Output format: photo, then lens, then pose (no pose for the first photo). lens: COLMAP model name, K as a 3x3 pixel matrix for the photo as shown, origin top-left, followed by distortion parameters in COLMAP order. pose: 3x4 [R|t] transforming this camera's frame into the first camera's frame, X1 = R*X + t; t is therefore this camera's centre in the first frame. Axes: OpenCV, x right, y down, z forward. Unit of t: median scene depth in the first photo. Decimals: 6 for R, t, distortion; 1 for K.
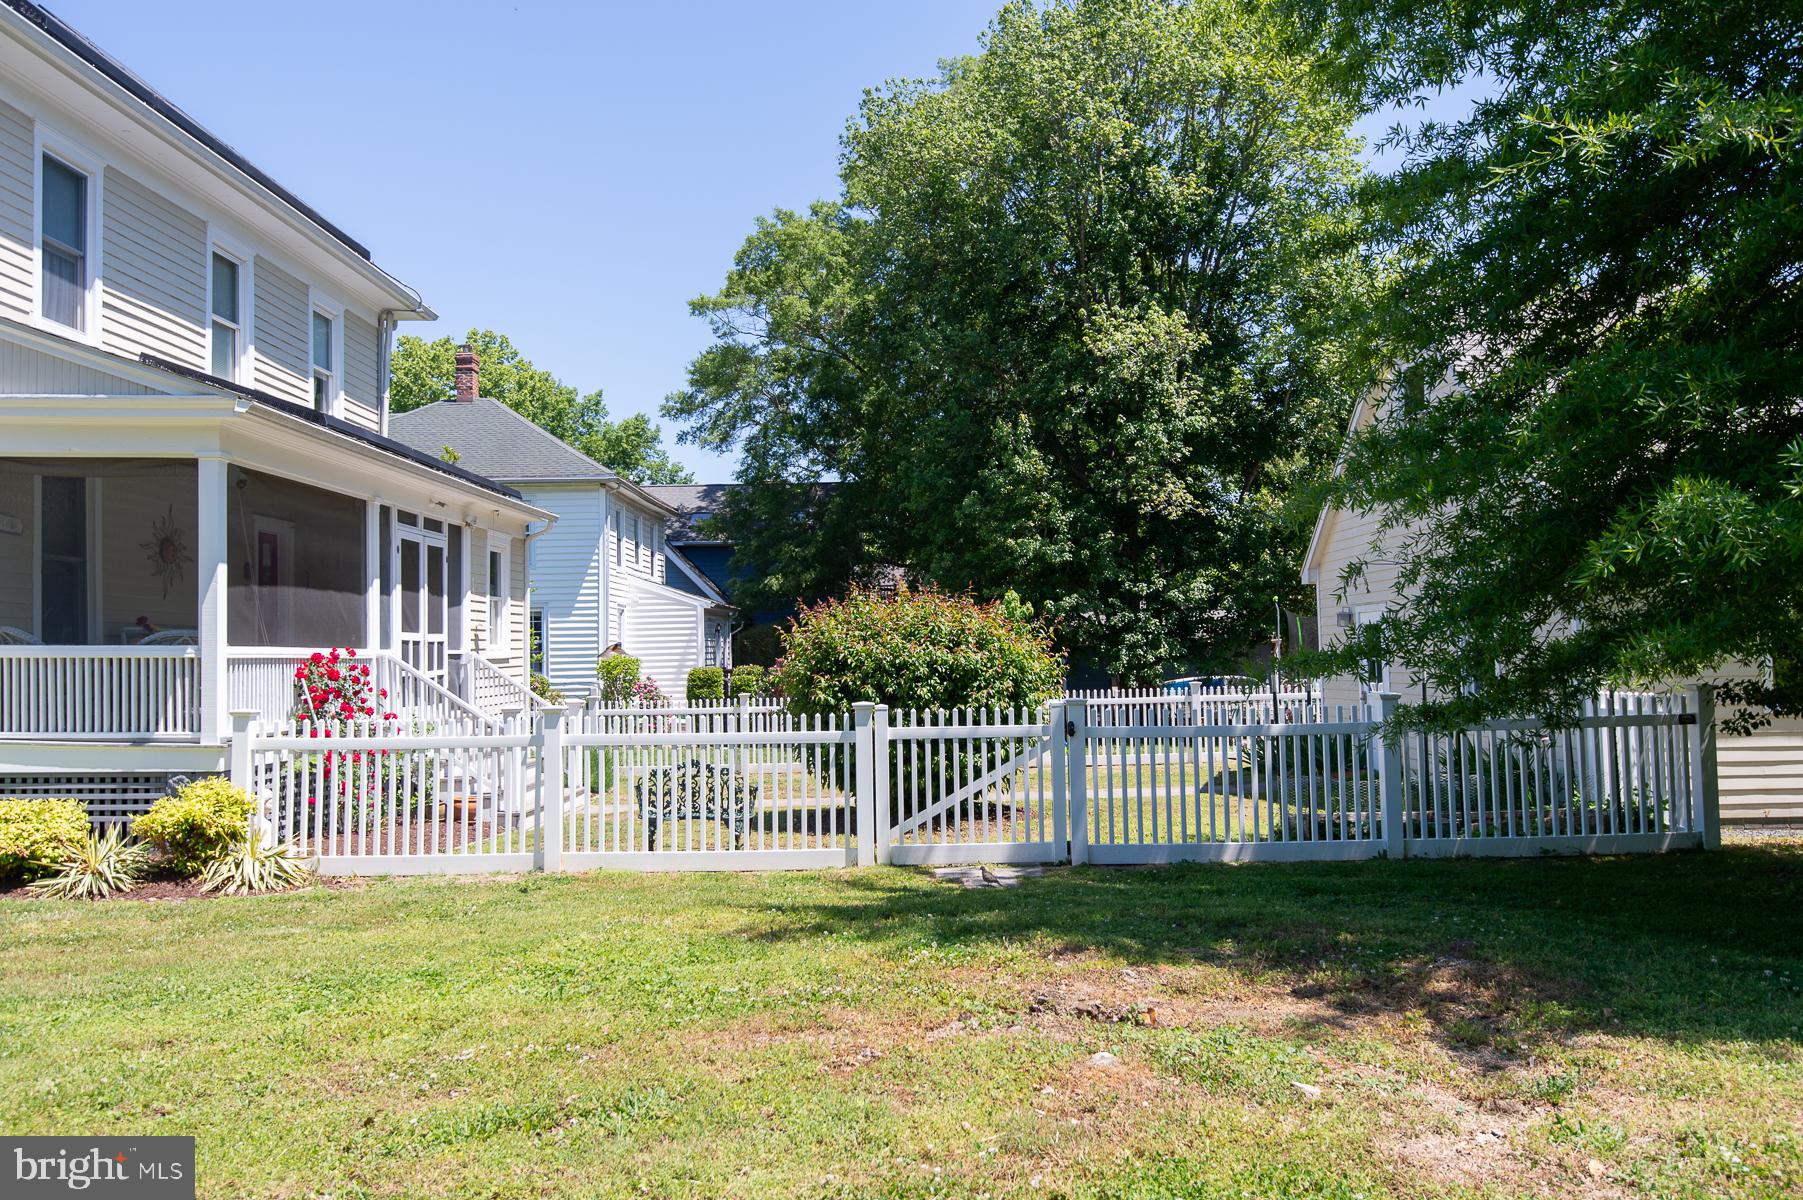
lens RADIAL K [[1398.5, 0, 908.2], [0, 1398.5, 604.0], [0, 0, 1]] dist [0.026669, -0.002434]
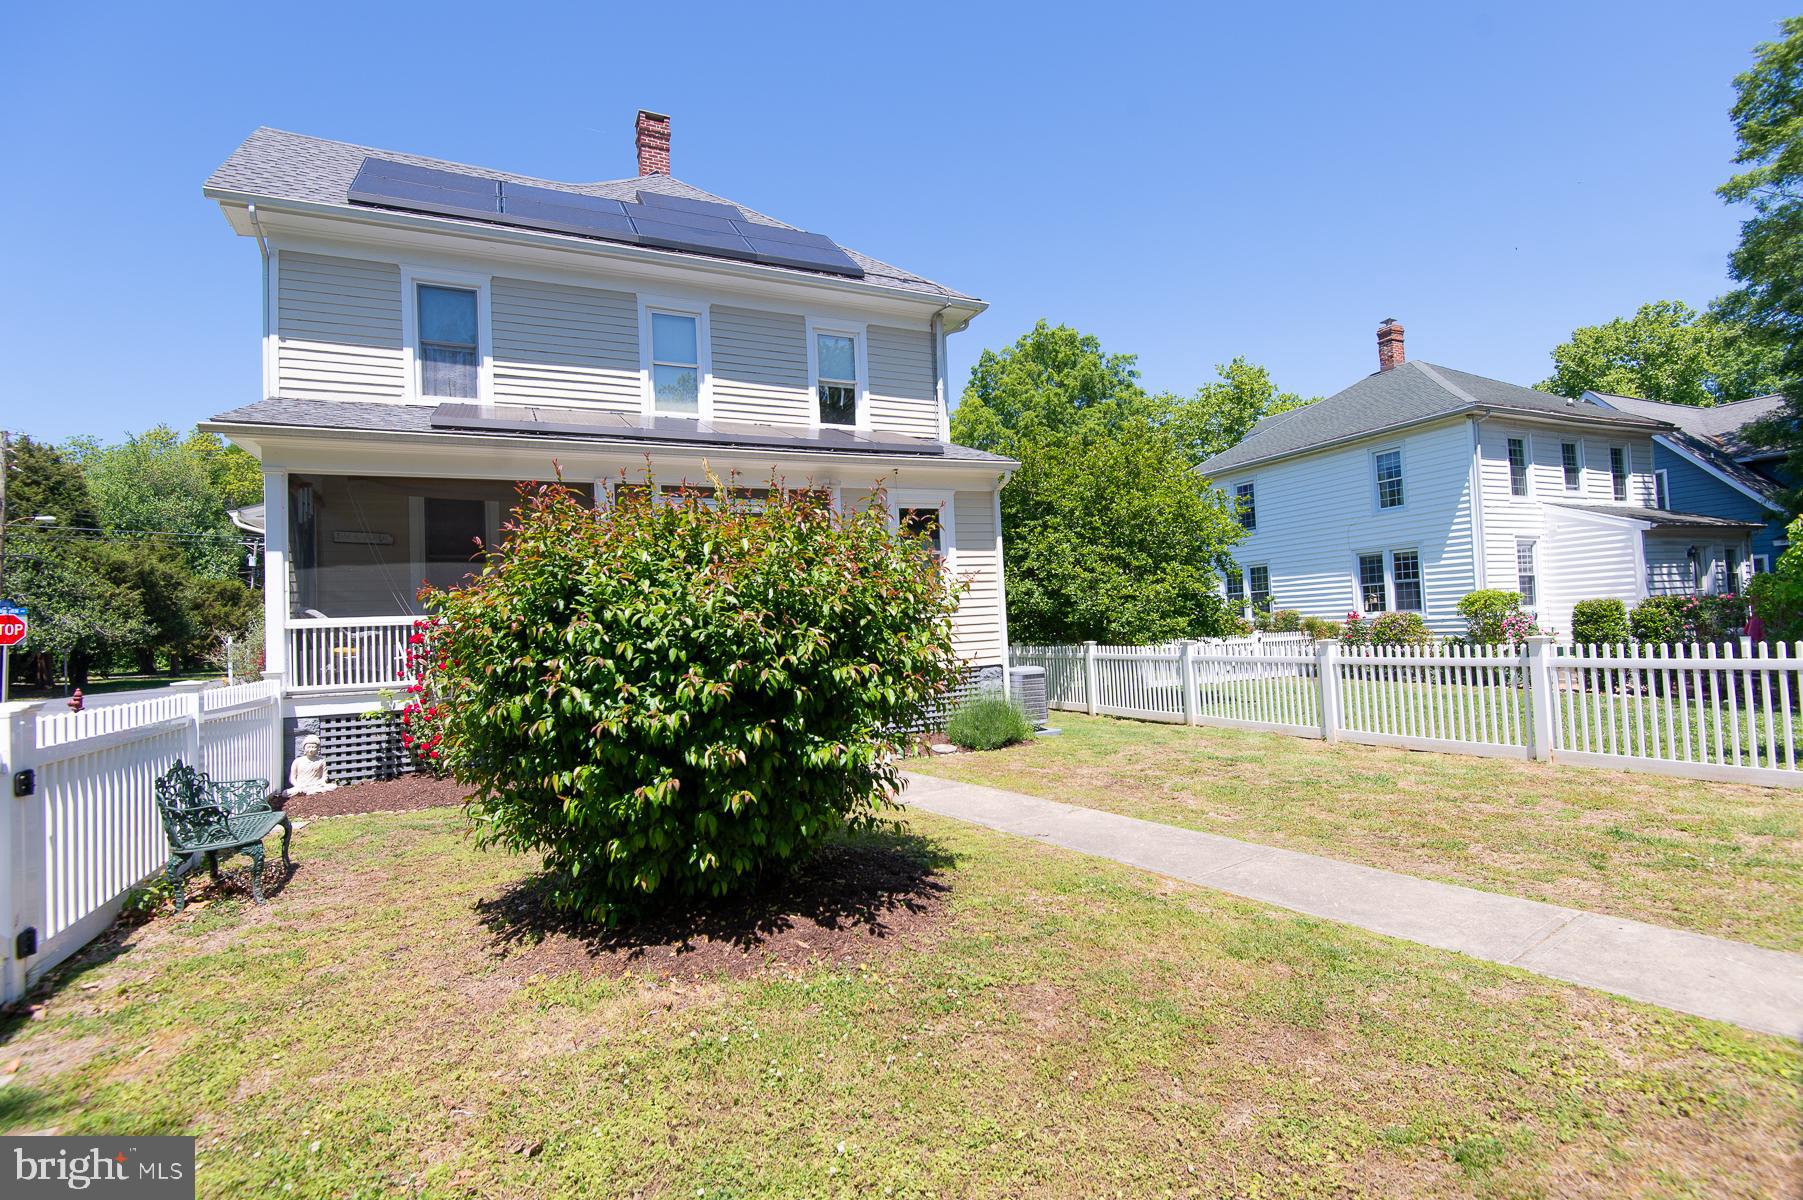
lens RADIAL K [[834.5, 0, 903.8], [0, 834.5, 597.3], [0, 0, 1]] dist [0.030963, -0.022448]
pose [[0.416469, -0.033997, -0.908514, 0.332306], [0.066674, 0.997752, -0.006772, 0.042527], [0.906702, -0.057754, 0.417800, 0.891370]]
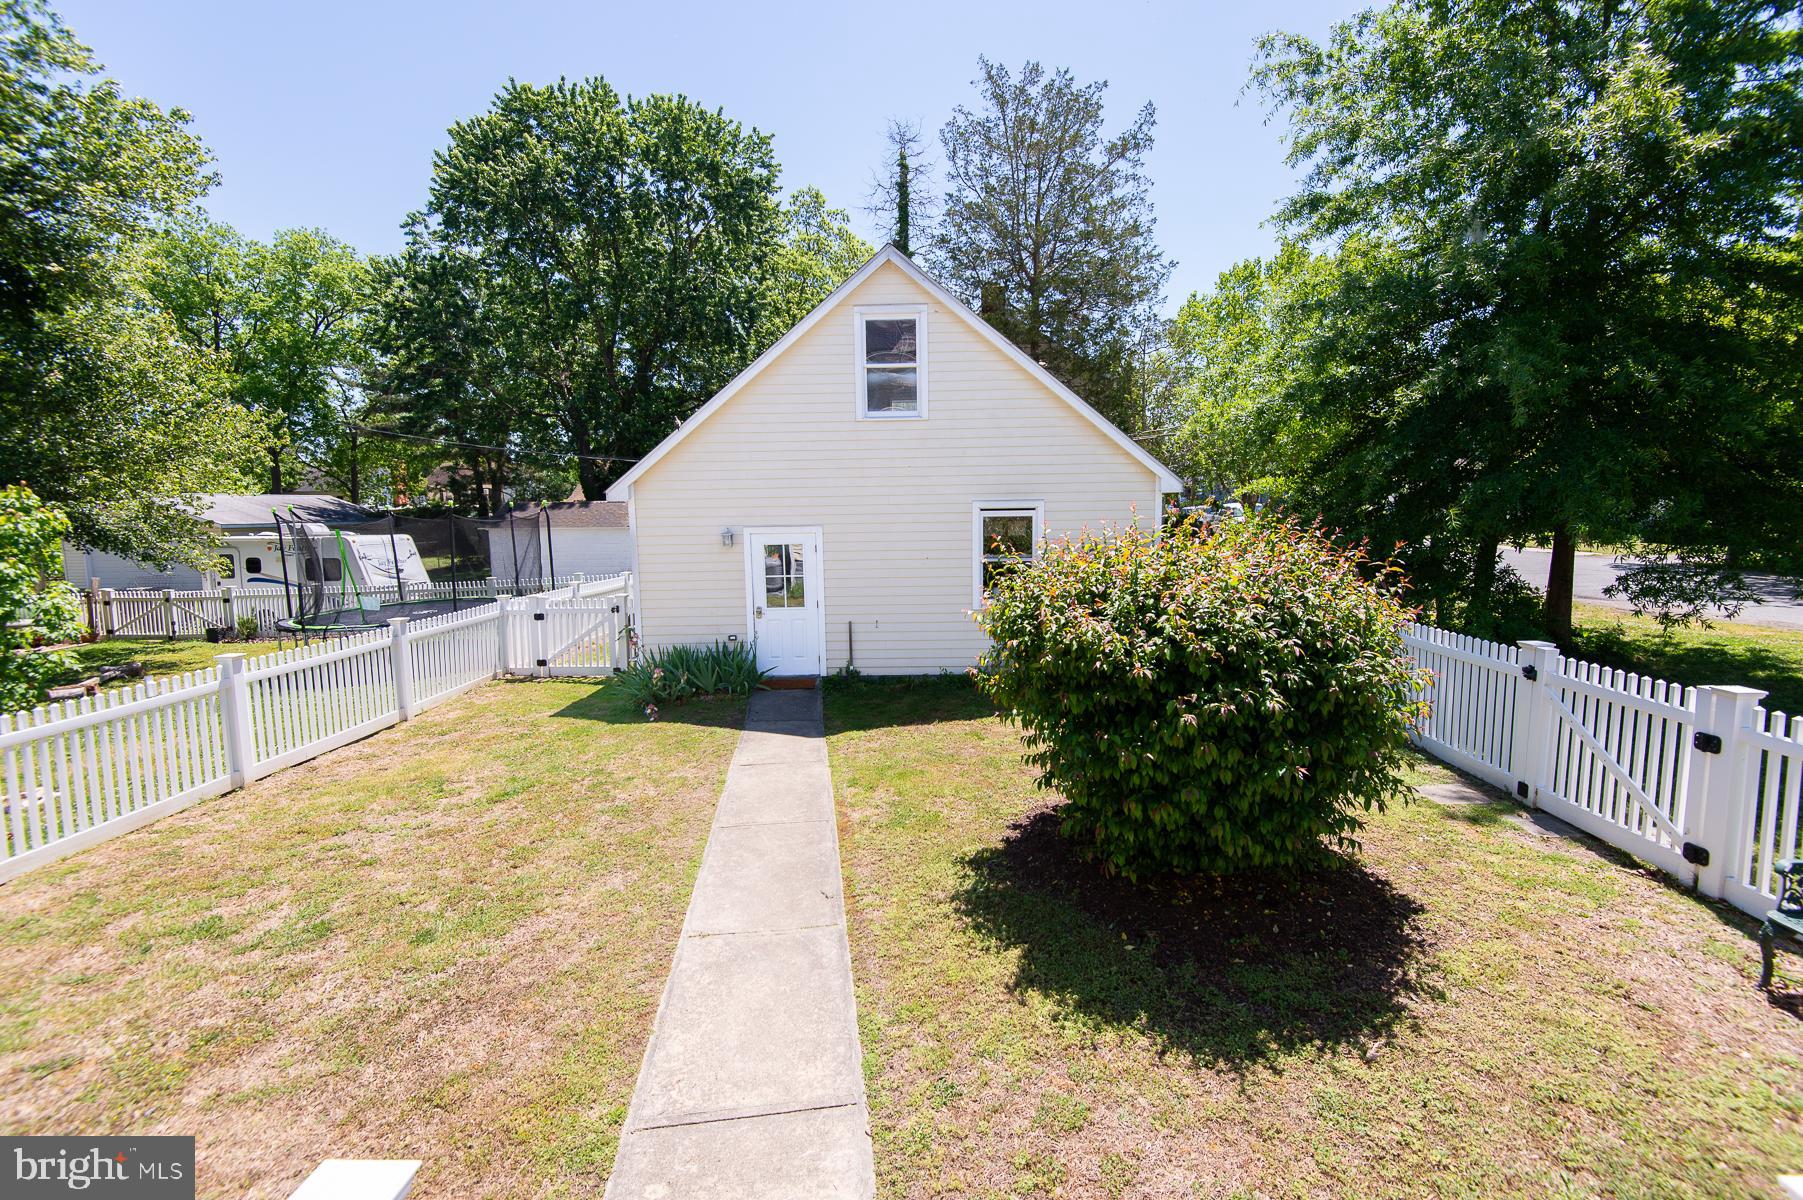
lens RADIAL K [[823.7, 0, 904.6], [0, 823.7, 598.4], [0, 0, 1]] dist [0.032916, -0.018918]
pose [[0.059164, -0.088297, 0.994336, -0.363613], [-0.023033, 0.995695, 0.089788, -0.003954], [-0.997983, -0.028215, 0.056875, 1.064382]]
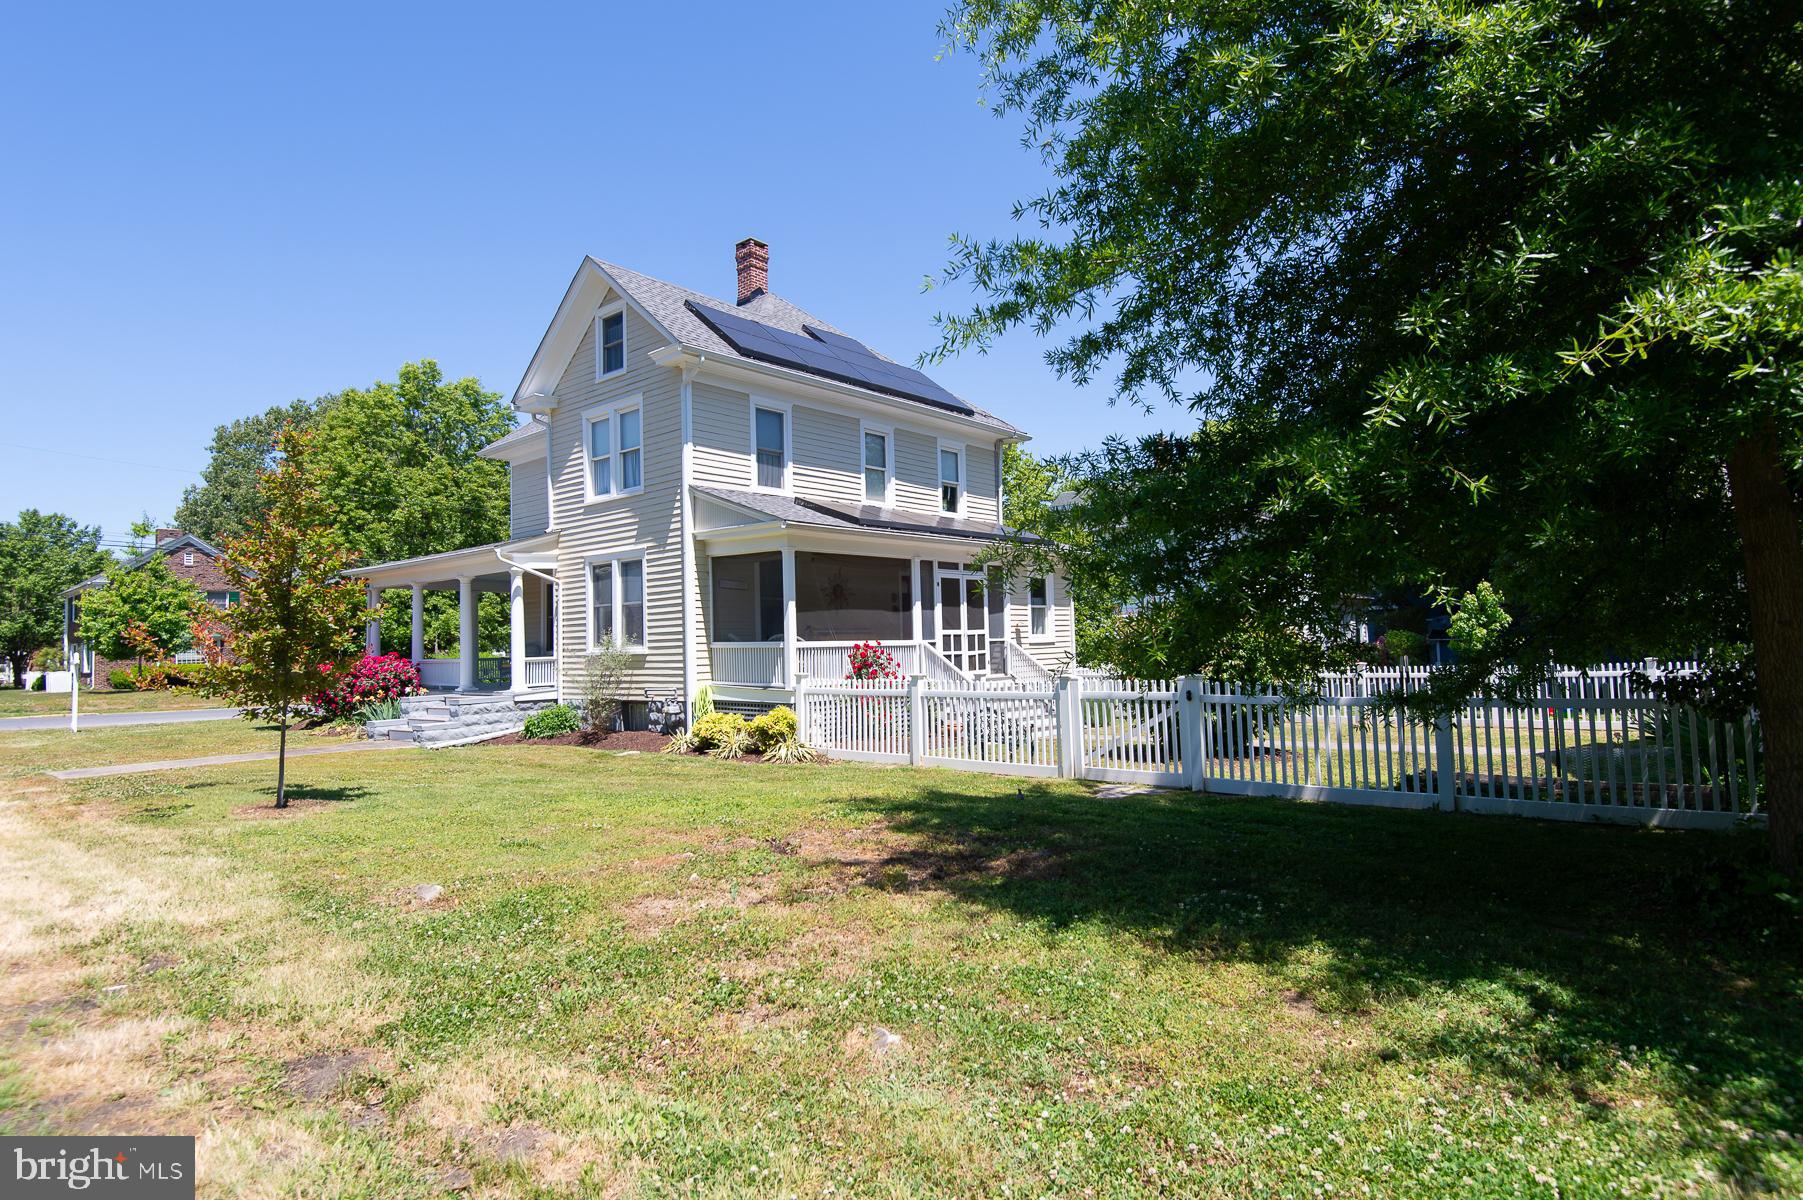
lens RADIAL K [[960.8, 0, 901.3], [0, 960.8, 597.3], [0, 0, 1]] dist [0.005812, -0.000040]
pose [[0.749068, -0.037034, -0.661458, 0.410768], [0.037827, 0.999198, -0.013105, -0.007525], [0.661413, -0.015204, 0.749868, 0.049014]]
